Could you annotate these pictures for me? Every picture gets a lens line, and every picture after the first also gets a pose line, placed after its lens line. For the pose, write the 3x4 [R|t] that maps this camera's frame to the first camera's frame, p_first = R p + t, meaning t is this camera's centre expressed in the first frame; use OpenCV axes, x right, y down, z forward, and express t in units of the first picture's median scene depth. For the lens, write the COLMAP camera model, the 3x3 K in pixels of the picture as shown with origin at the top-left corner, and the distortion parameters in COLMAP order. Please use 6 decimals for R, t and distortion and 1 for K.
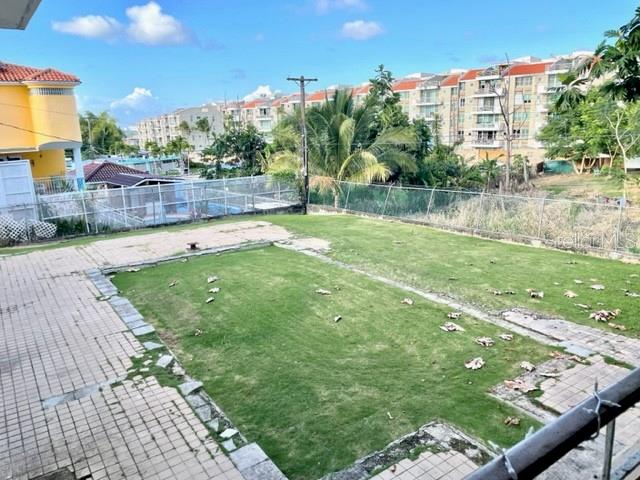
lens RADIAL K [[481.2, 0, 324.0], [0, 481.2, 237.8], [0, 0, 1]] dist [0.093059, -0.126486]
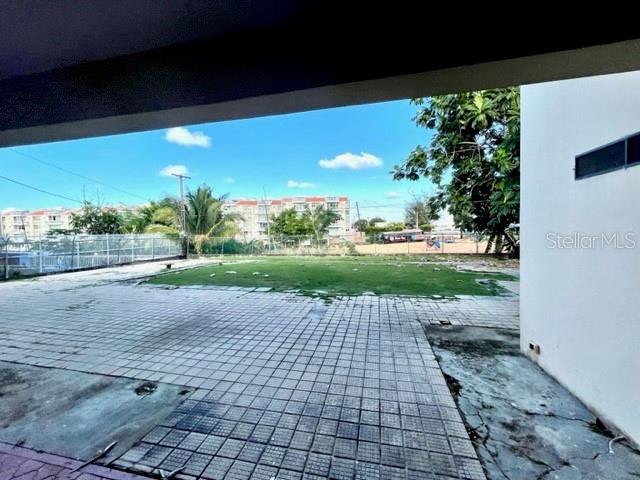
lens RADIAL K [[258.7, 0, 321.6], [0, 258.7, 236.8], [0, 0, 1]] dist [-0.000021, -0.000024]
pose [[0.738806, 0.003055, 0.673911, -0.168192], [0.150352, 0.974038, -0.169246, 0.045433], [-0.656932, 0.226364, 0.719166, 0.089439]]
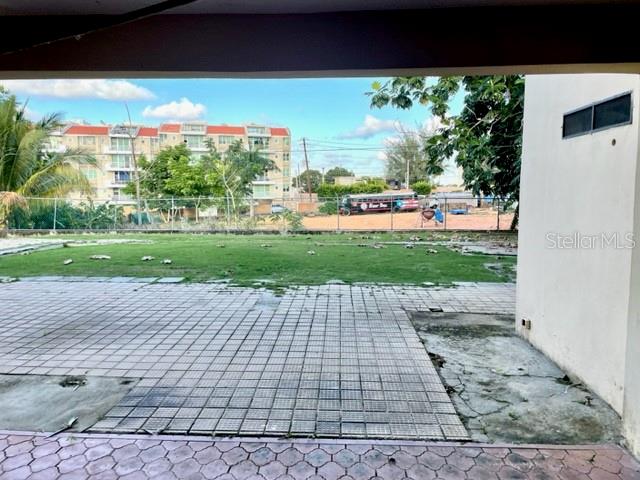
lens RADIAL K [[481.2, 0, 324.0], [0, 481.2, 237.8], [0, 0, 1]] dist [0.093059, -0.126486]
pose [[0.602851, -0.045816, 0.796537, -0.200747], [0.164662, 0.984002, -0.068024, 0.051129], [-0.780678, 0.172167, 0.600750, 0.072473]]
